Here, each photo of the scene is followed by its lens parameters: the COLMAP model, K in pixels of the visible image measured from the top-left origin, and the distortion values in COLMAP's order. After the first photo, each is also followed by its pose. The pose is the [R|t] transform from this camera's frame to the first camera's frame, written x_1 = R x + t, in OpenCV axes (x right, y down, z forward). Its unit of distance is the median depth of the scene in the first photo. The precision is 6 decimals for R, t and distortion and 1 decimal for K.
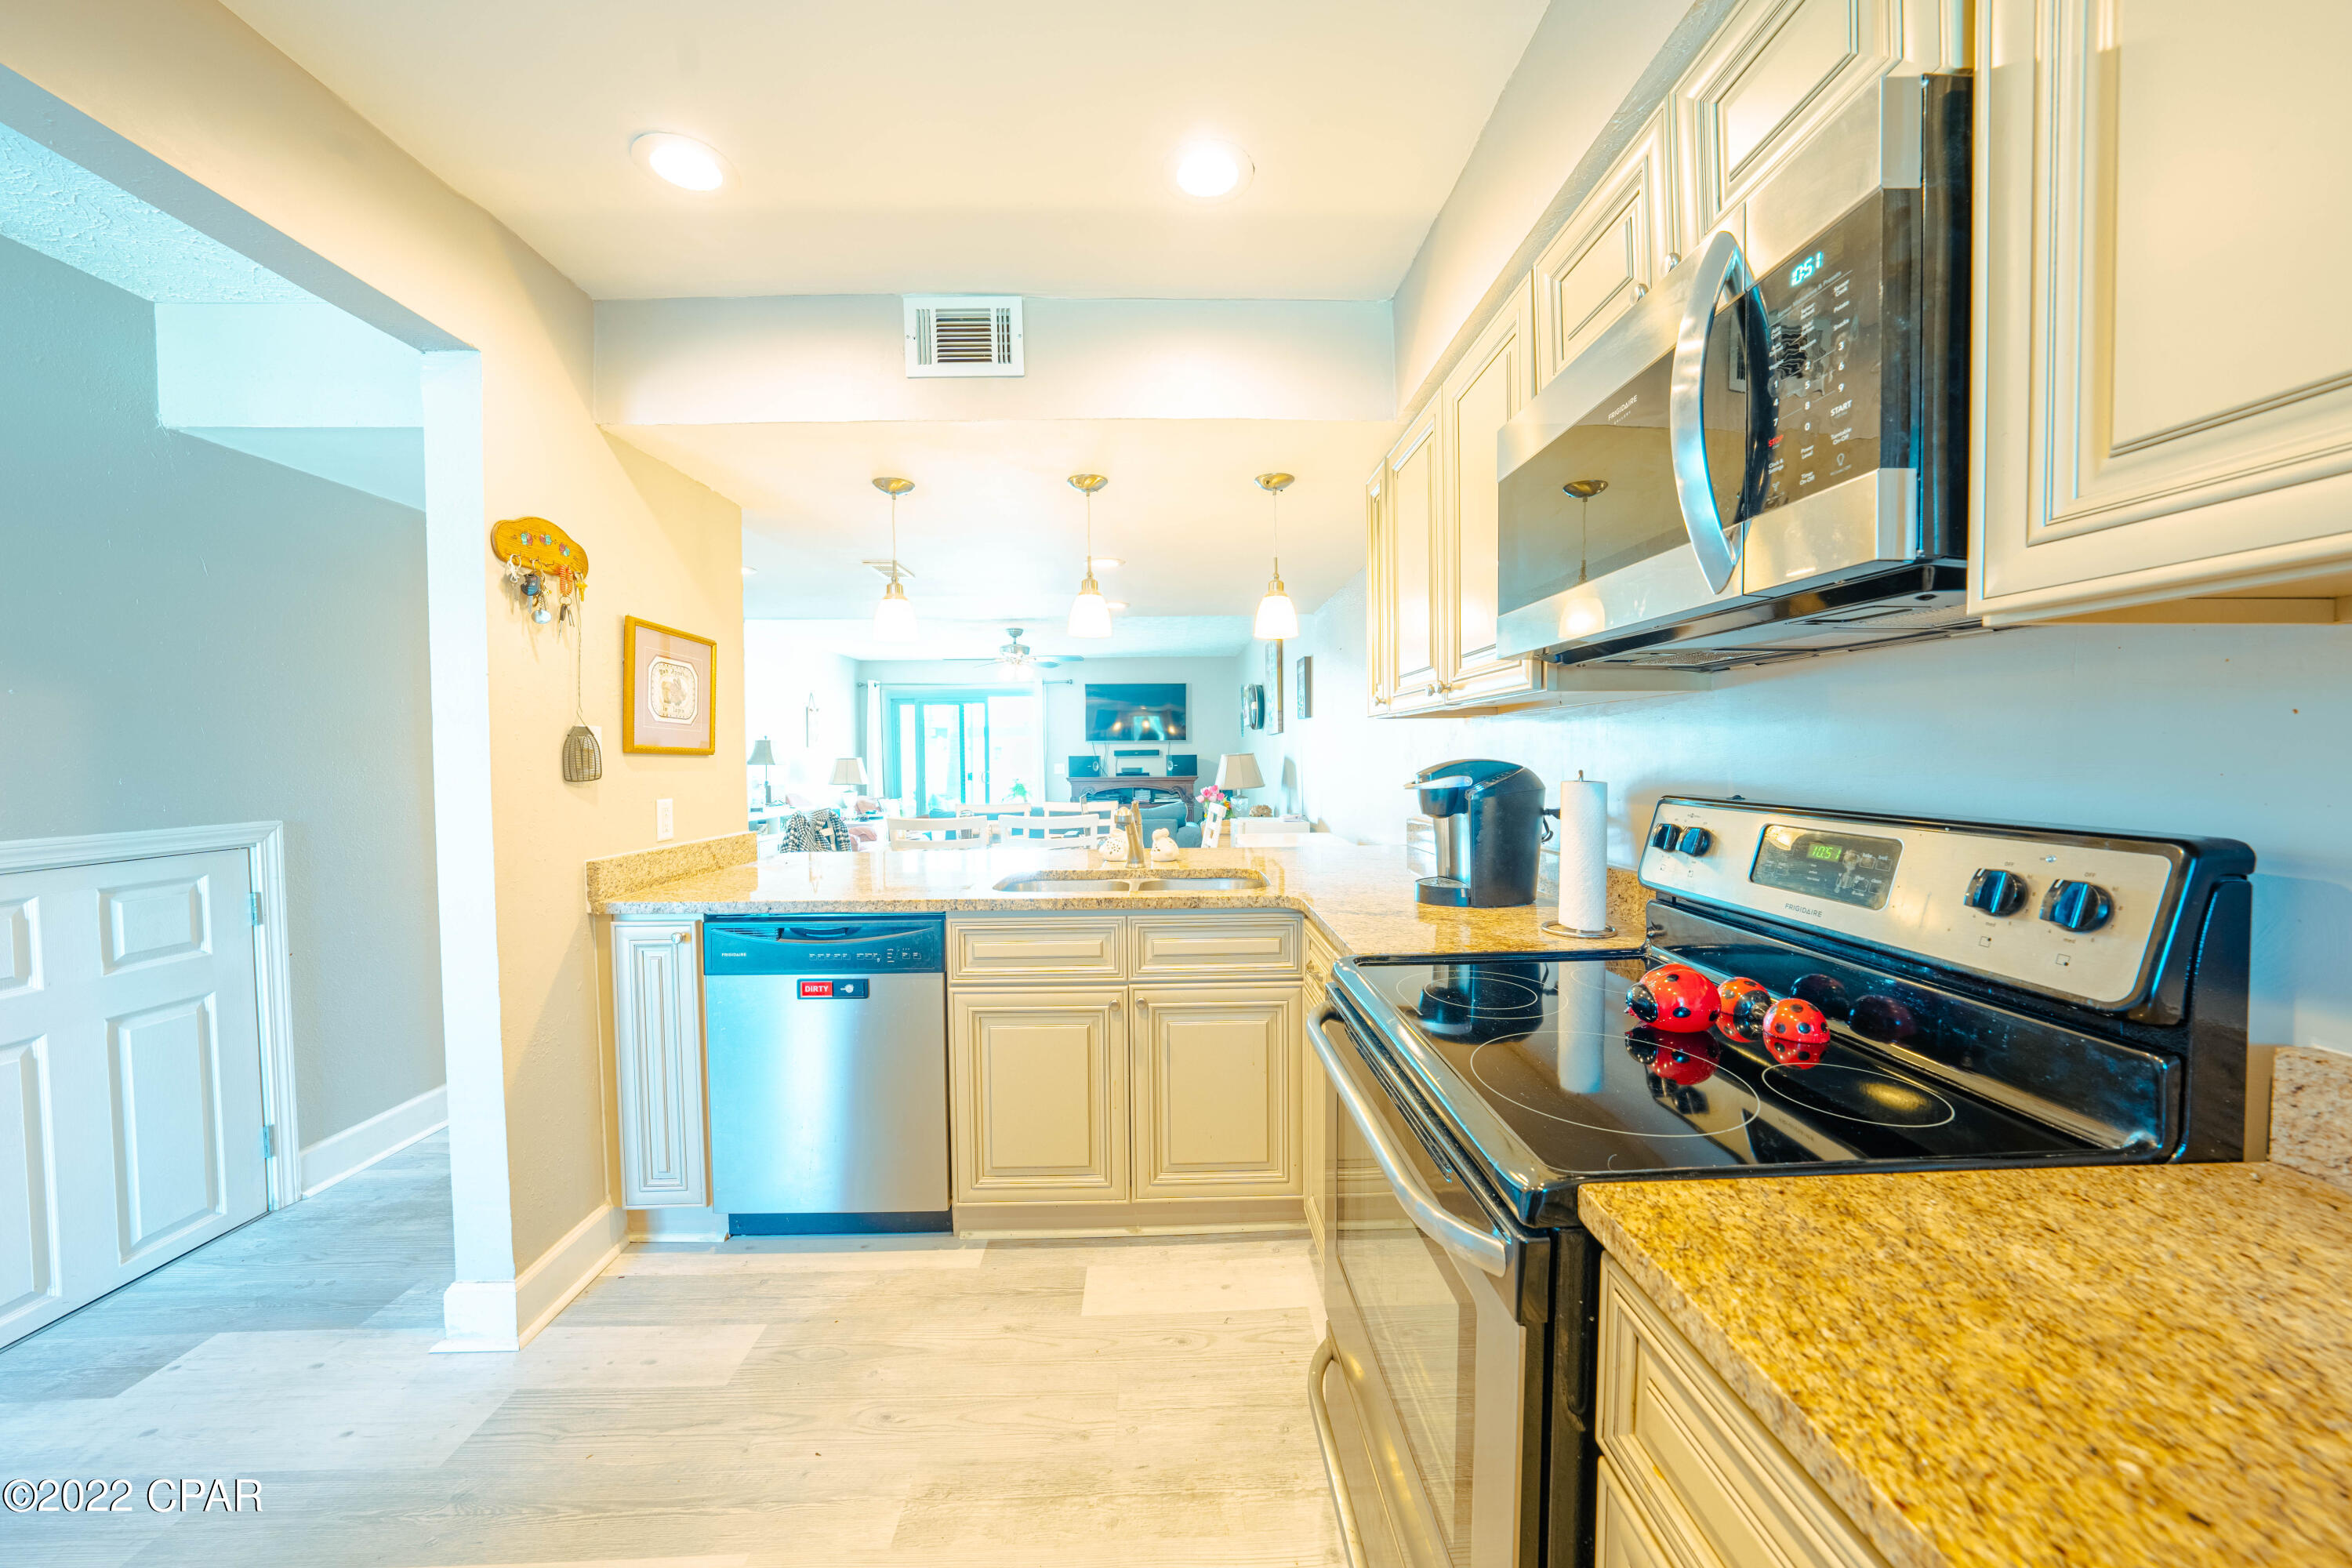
lens RADIAL K [[812.2, 0, 1181.9], [0, 812.2, 779.2], [0, 0, 1]] dist [-0.028549, 0.006308]
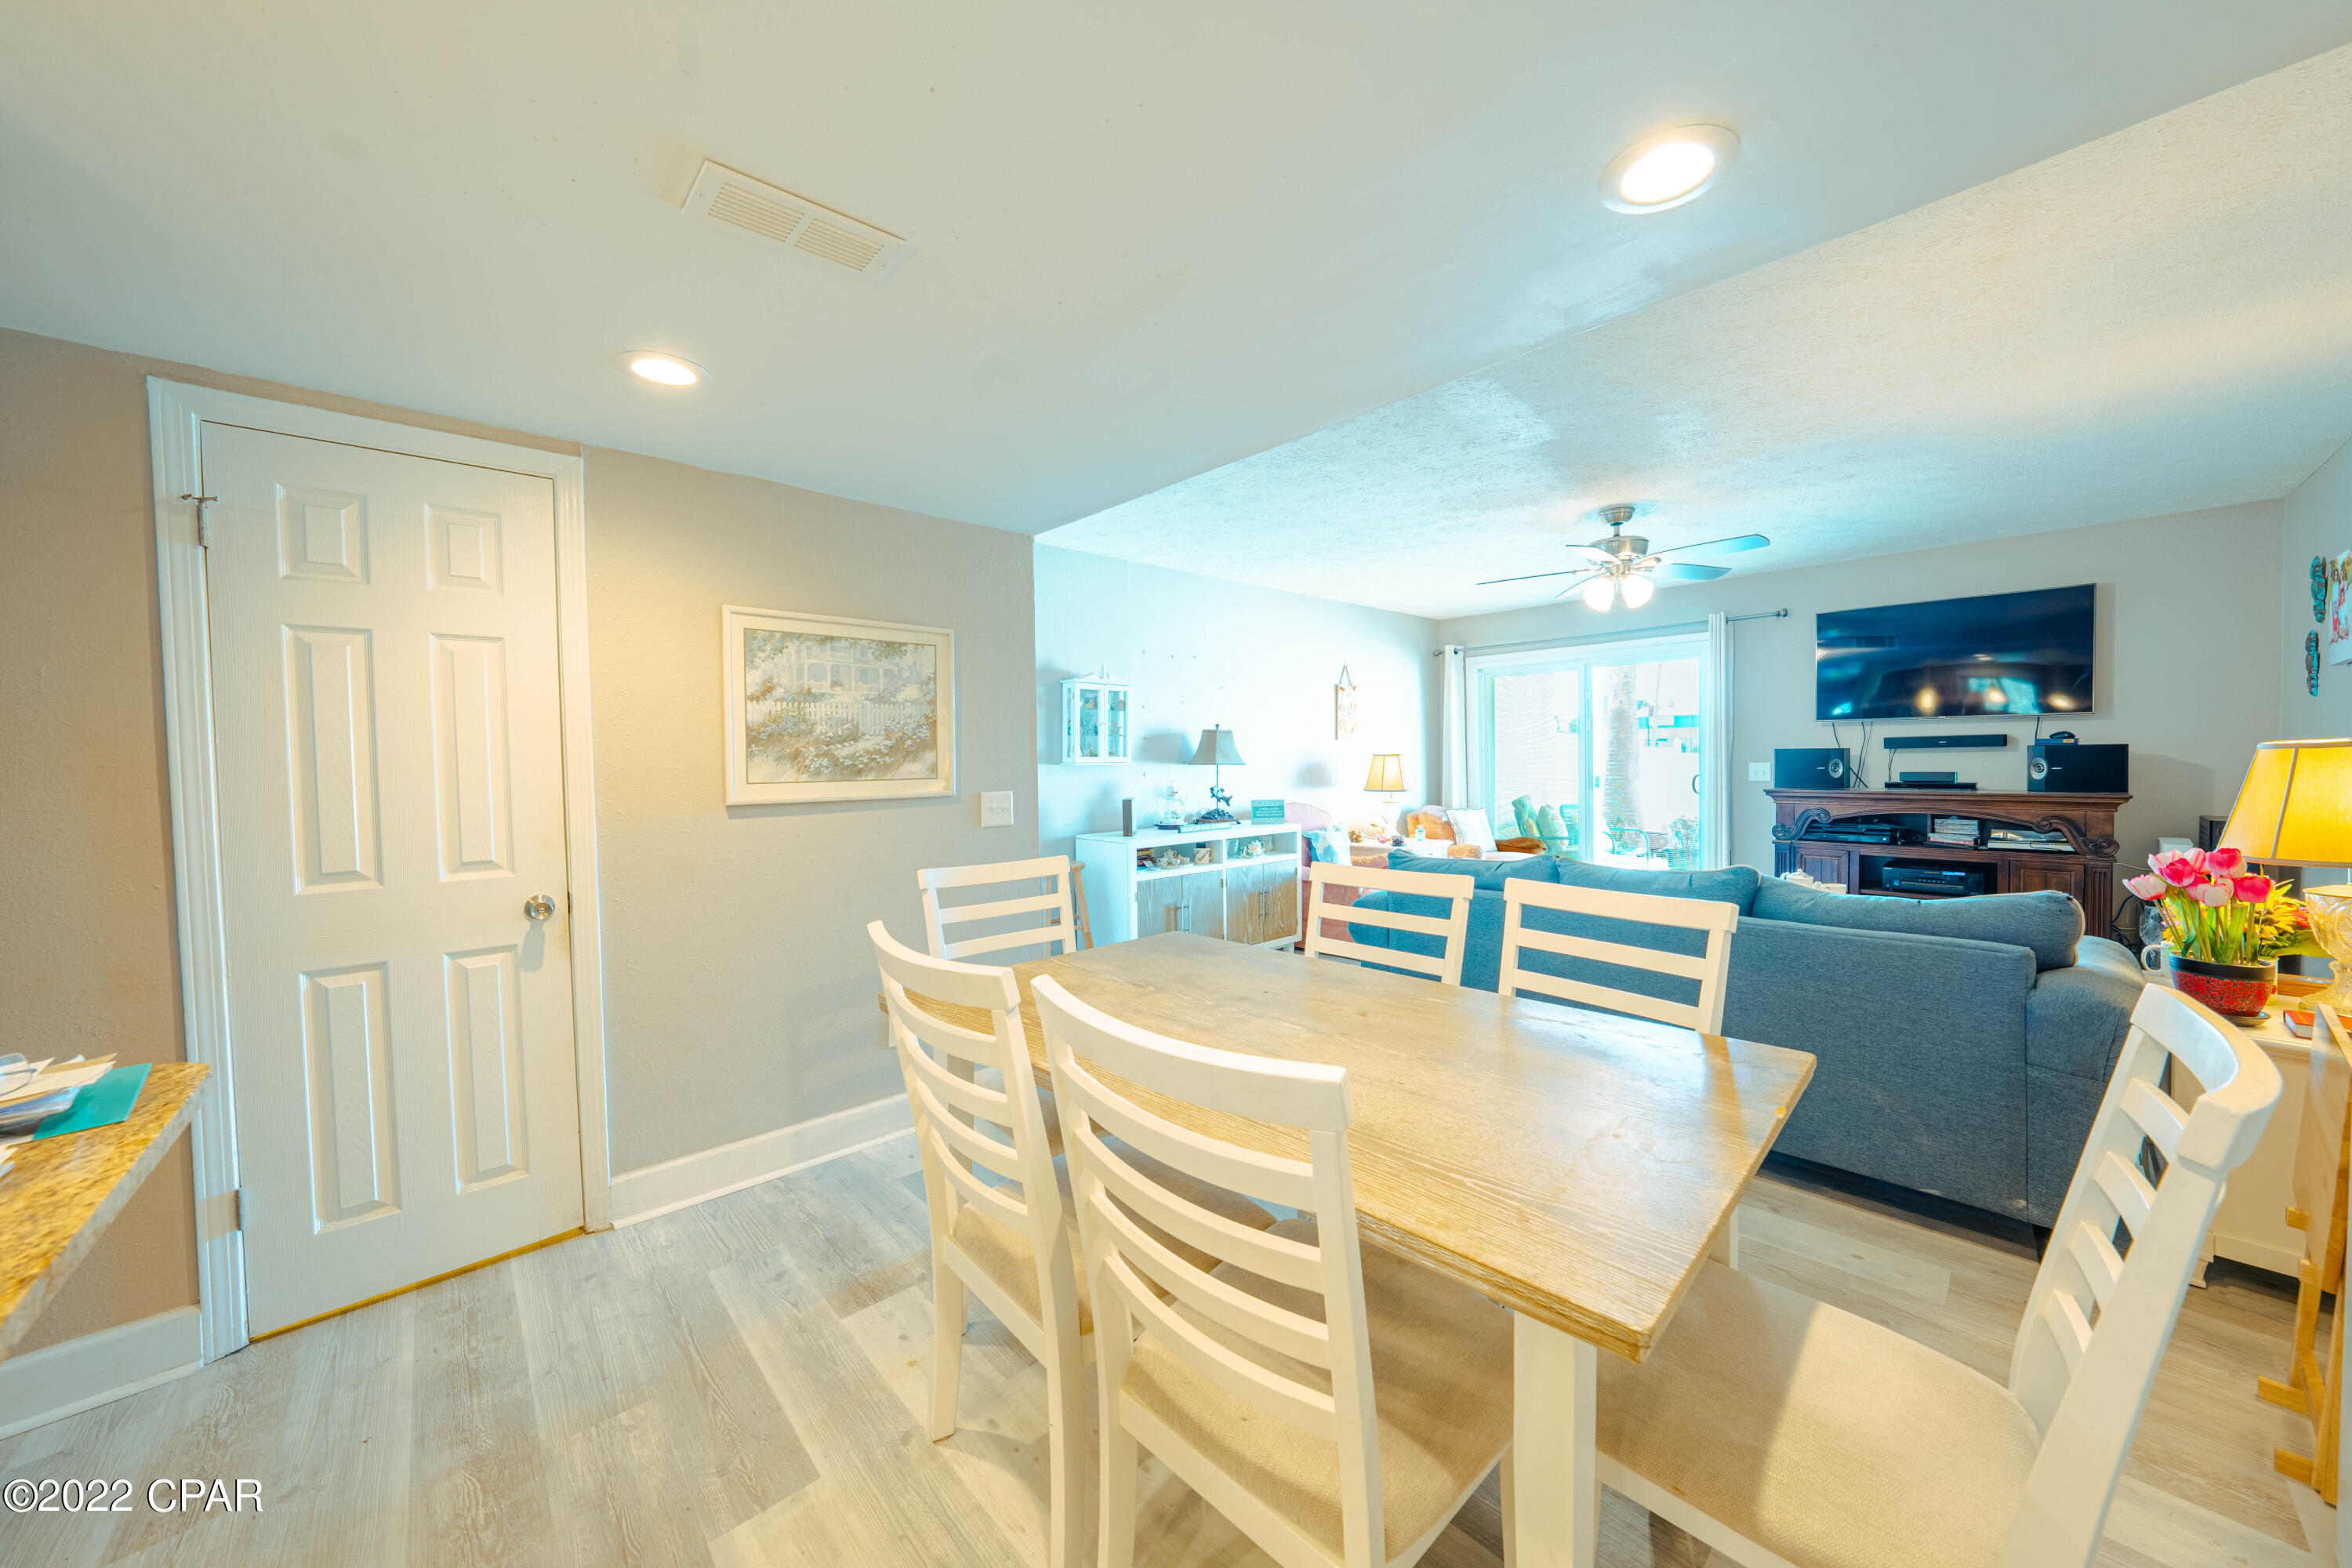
lens RADIAL K [[812.2, 0, 1181.9], [0, 812.2, 779.2], [0, 0, 1]] dist [-0.028549, 0.006308]
pose [[0.658143, 0.021143, -0.752596, 0.016961], [-0.014609, 0.999776, 0.015312, -0.049930], [0.752751, 0.000917, 0.658304, 1.655974]]
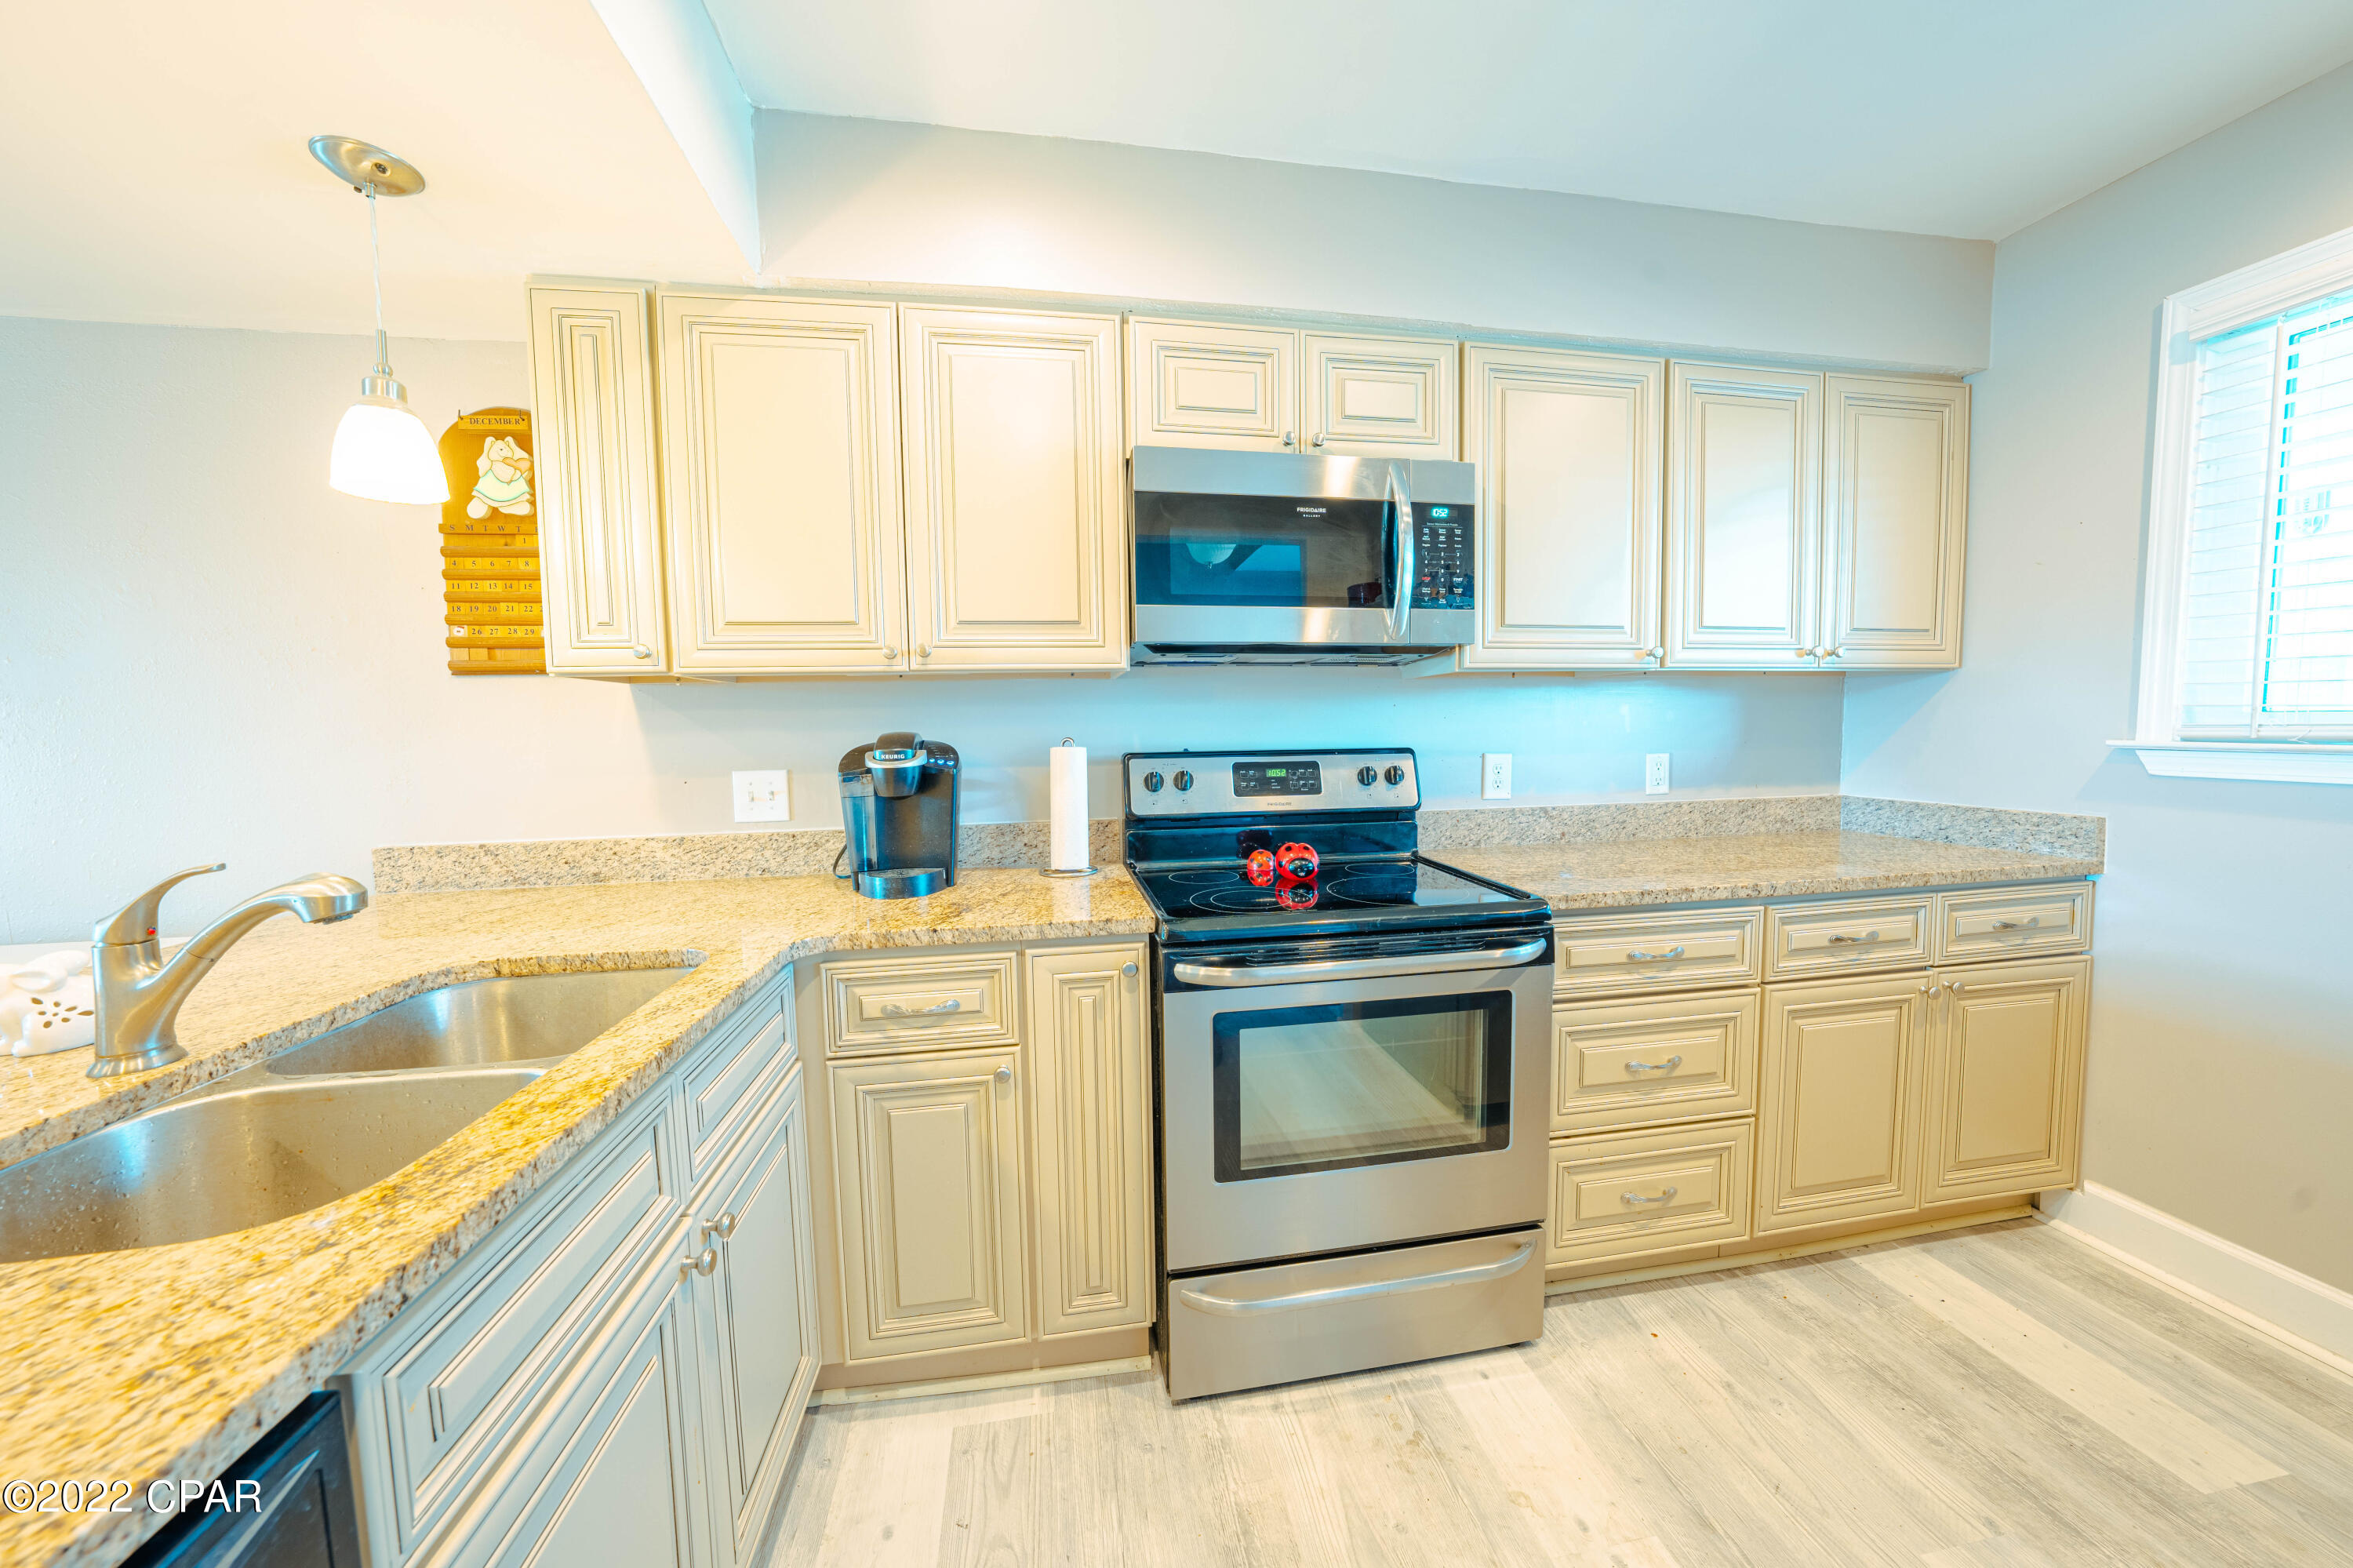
lens RADIAL K [[812.5, 0, 1182.4], [0, 812.5, 779.2], [0, 0, 1]] dist [-0.028549, 0.006308]
pose [[-0.133958, -0.056347, 0.989384, -0.547837], [0.049262, 0.996769, 0.063438, -0.013681], [-0.989762, 0.057237, -0.130749, 0.753297]]
